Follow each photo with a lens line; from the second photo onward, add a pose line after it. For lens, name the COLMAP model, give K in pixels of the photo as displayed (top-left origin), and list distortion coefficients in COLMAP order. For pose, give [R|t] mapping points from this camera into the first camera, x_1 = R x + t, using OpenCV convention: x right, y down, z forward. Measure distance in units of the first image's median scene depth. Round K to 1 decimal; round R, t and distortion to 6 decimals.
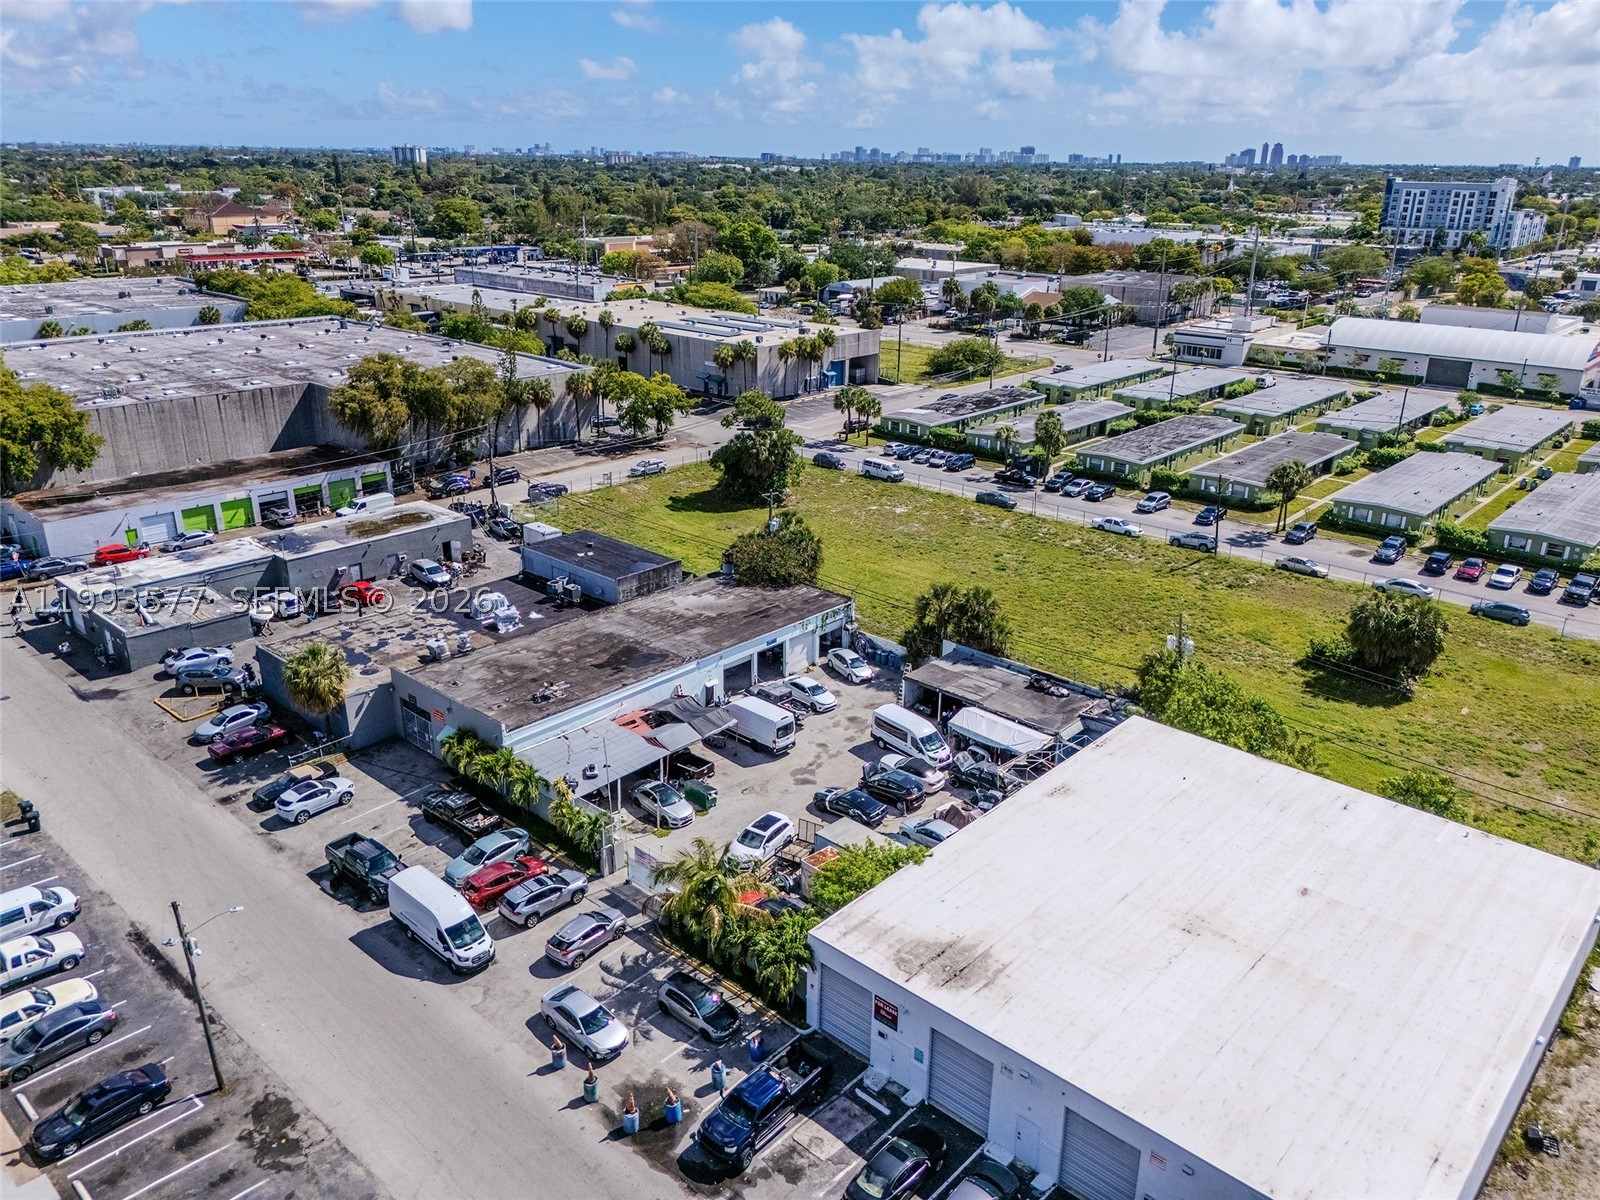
lens RADIAL K [[1175.0, 0, 800.0], [0, 1175.0, 600.0], [0, 0, 1]] dist [0.057915, -0.056179]
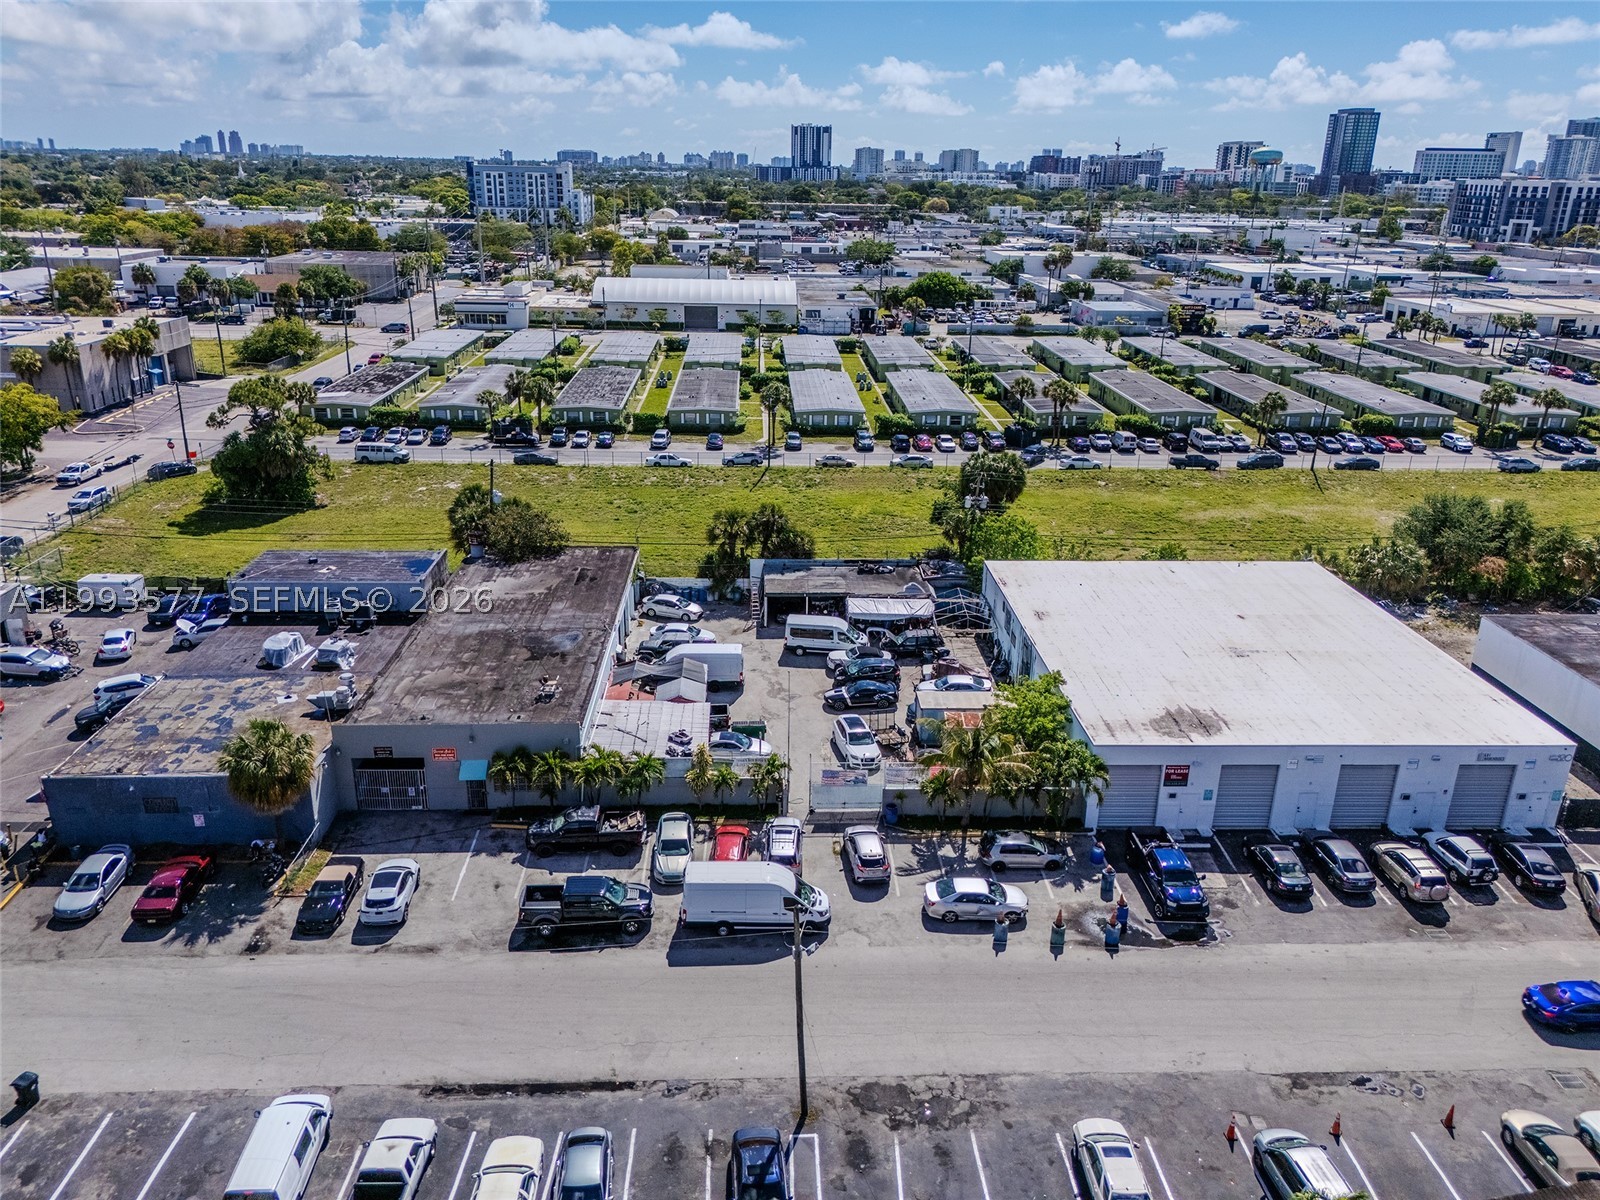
lens RADIAL K [[1175.0, 0, 800.0], [0, 1175.0, 600.0], [0, 0, 1]] dist [0.057915, -0.056179]
pose [[0.711737, -0.241768, 0.659529, -0.544650], [0.236703, 0.966538, 0.098870, -0.024105], [-0.661363, 0.085743, 0.745149, 0.180379]]
